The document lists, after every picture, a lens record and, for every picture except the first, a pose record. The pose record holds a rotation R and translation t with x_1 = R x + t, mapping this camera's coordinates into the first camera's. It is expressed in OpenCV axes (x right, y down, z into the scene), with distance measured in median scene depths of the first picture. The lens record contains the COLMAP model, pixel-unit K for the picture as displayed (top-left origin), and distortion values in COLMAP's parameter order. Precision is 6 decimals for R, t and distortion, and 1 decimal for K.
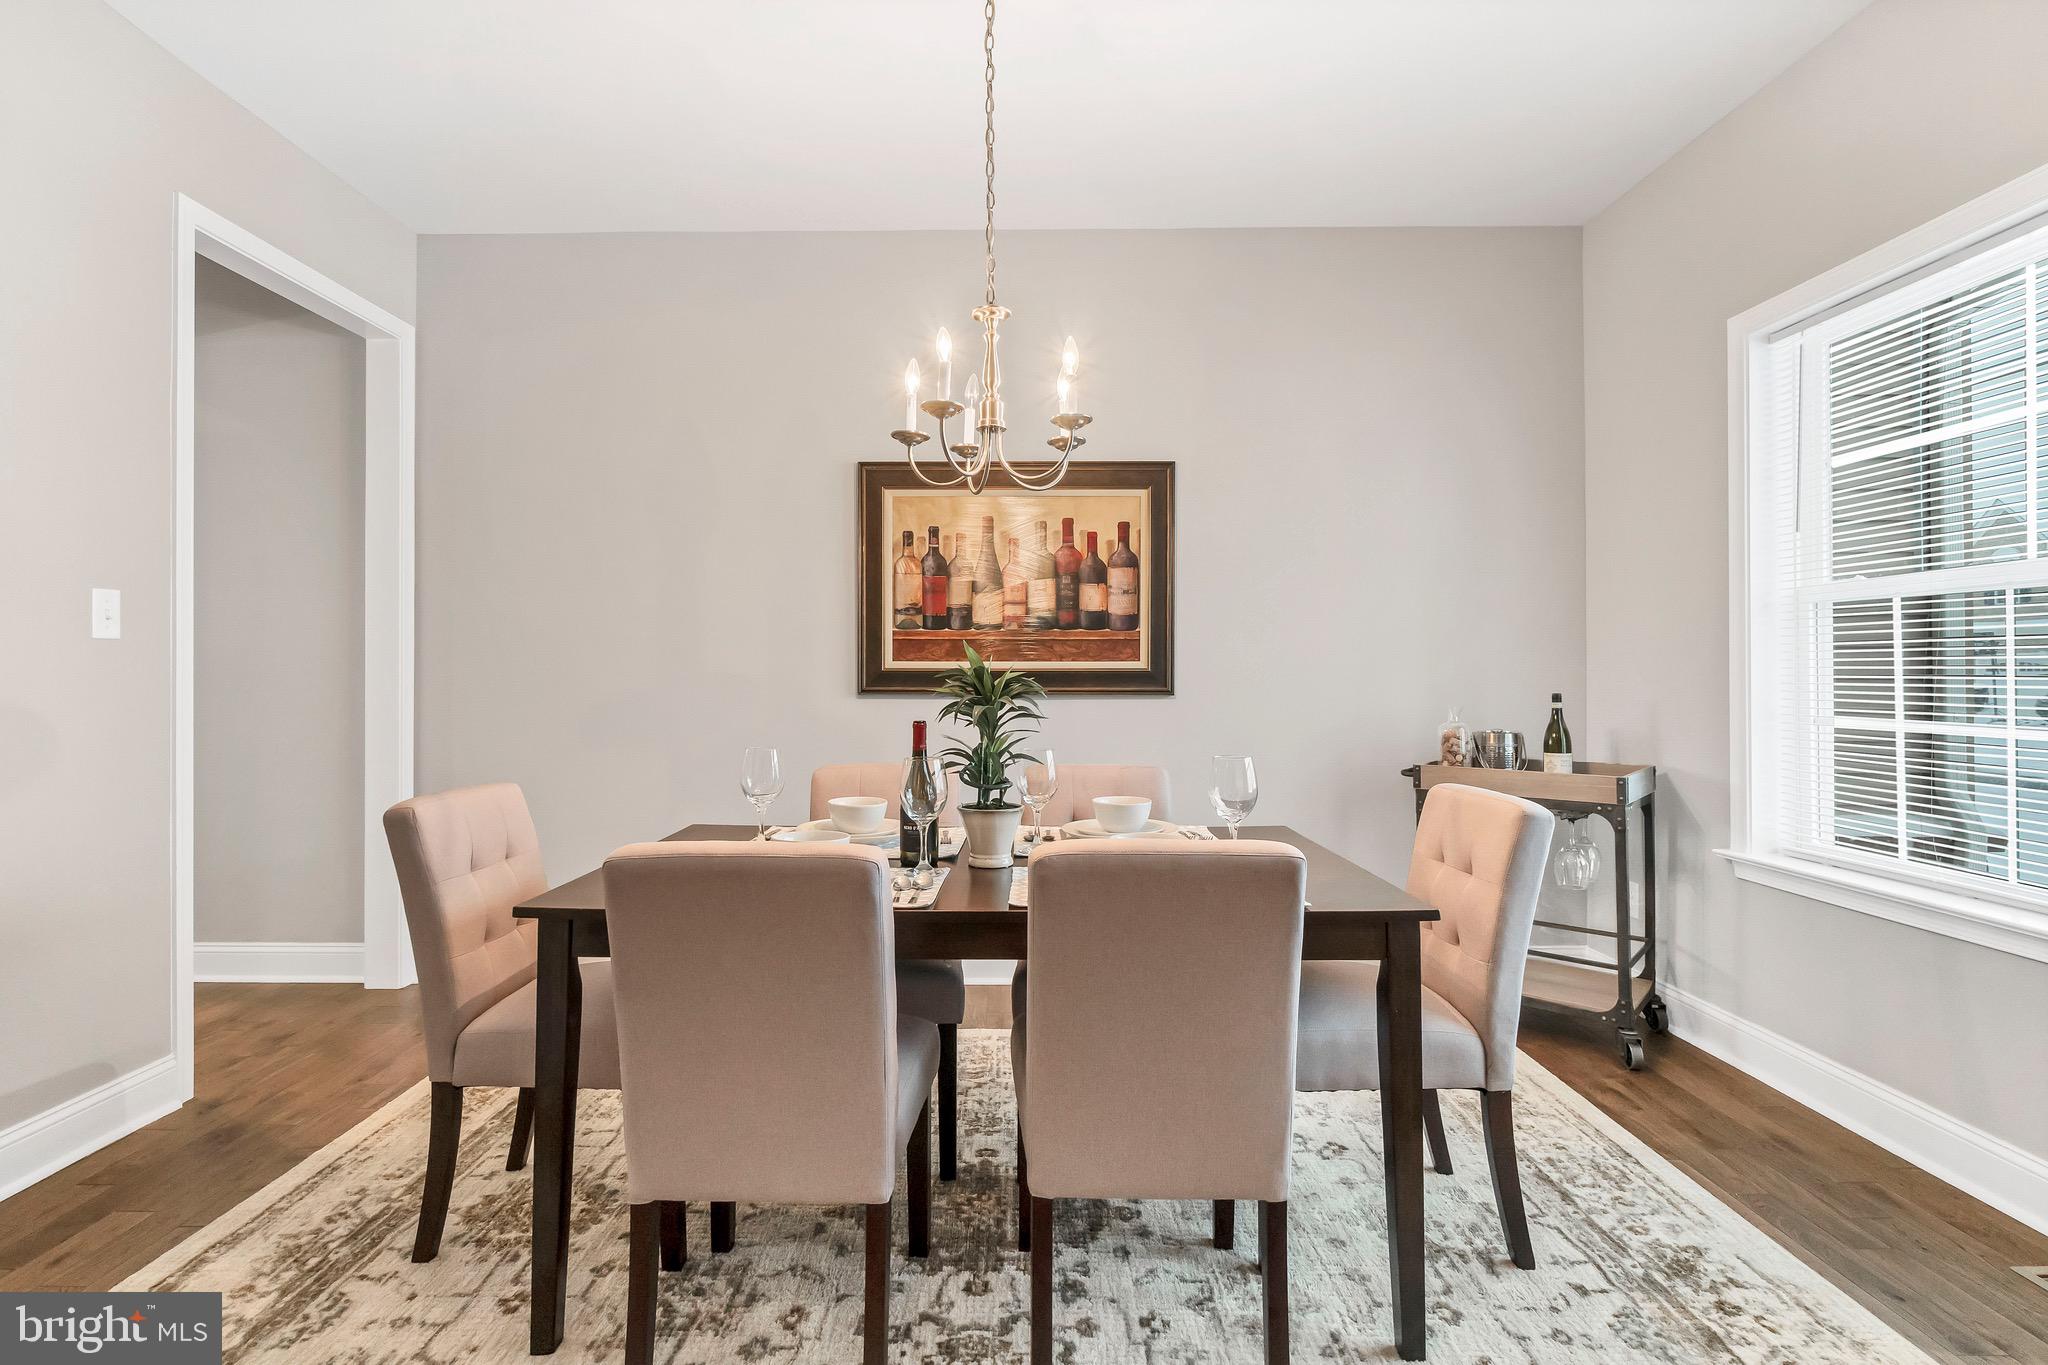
lens RADIAL K [[1019.3, 0, 1011.5], [0, 1019.3, 670.1], [0, 0, 1]] dist [-0.004559, 0.000168]
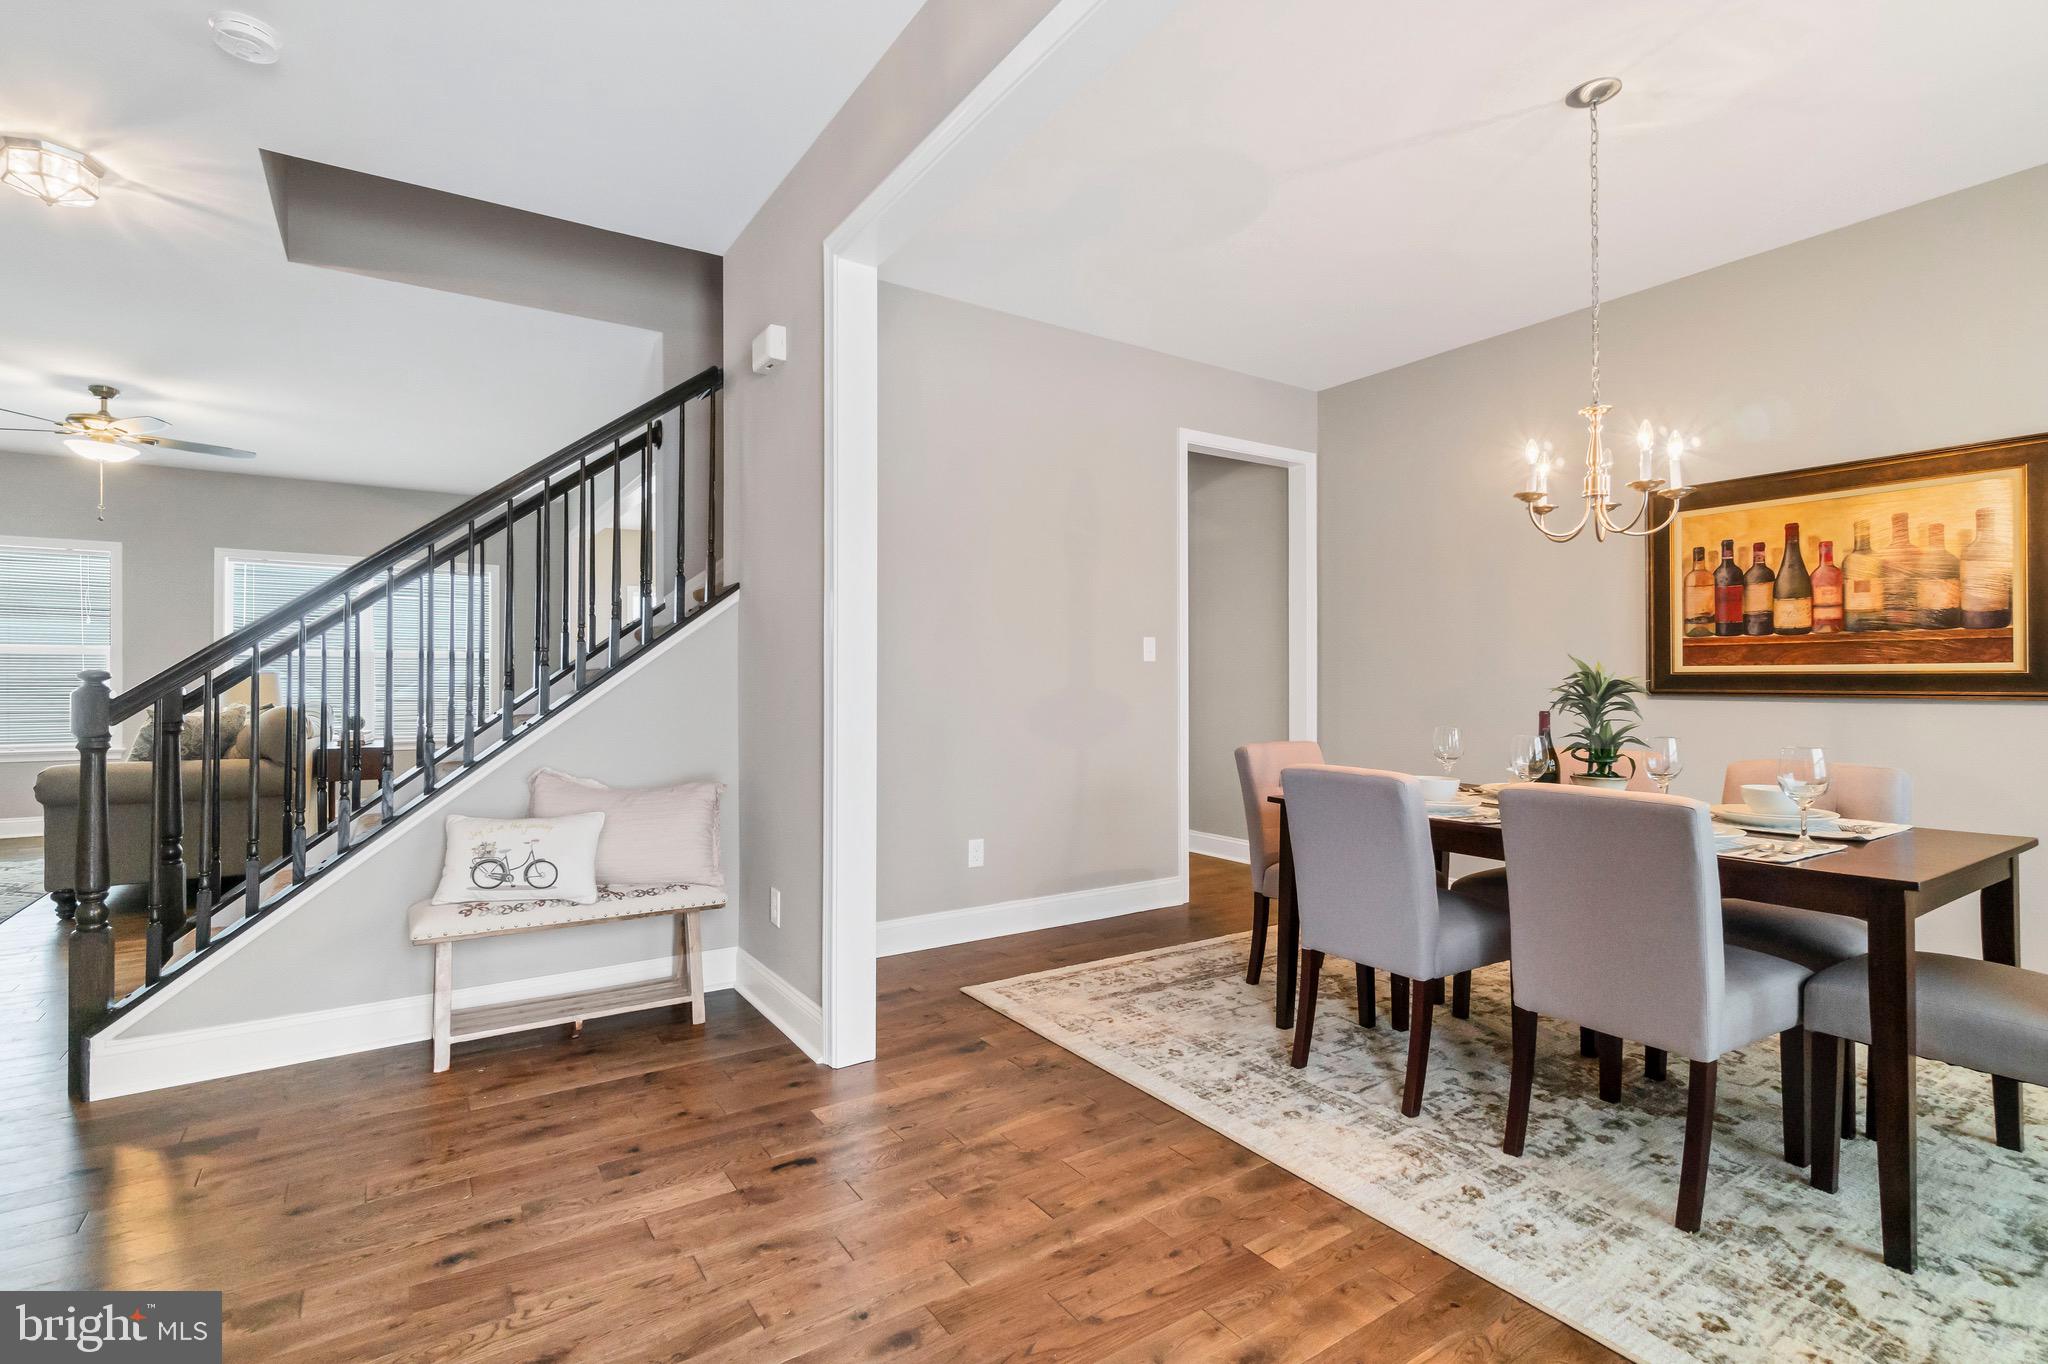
lens RADIAL K [[920.8, 0, 977.7], [0, 920.8, 672.2], [0, 0, 1]] dist [-0.003845, -0.000304]
pose [[0.546932, -0.008193, -0.837137, 0.302140], [0.006382, 0.999964, -0.005617, -0.001216], [0.837153, -0.002270, 0.546965, -0.193354]]
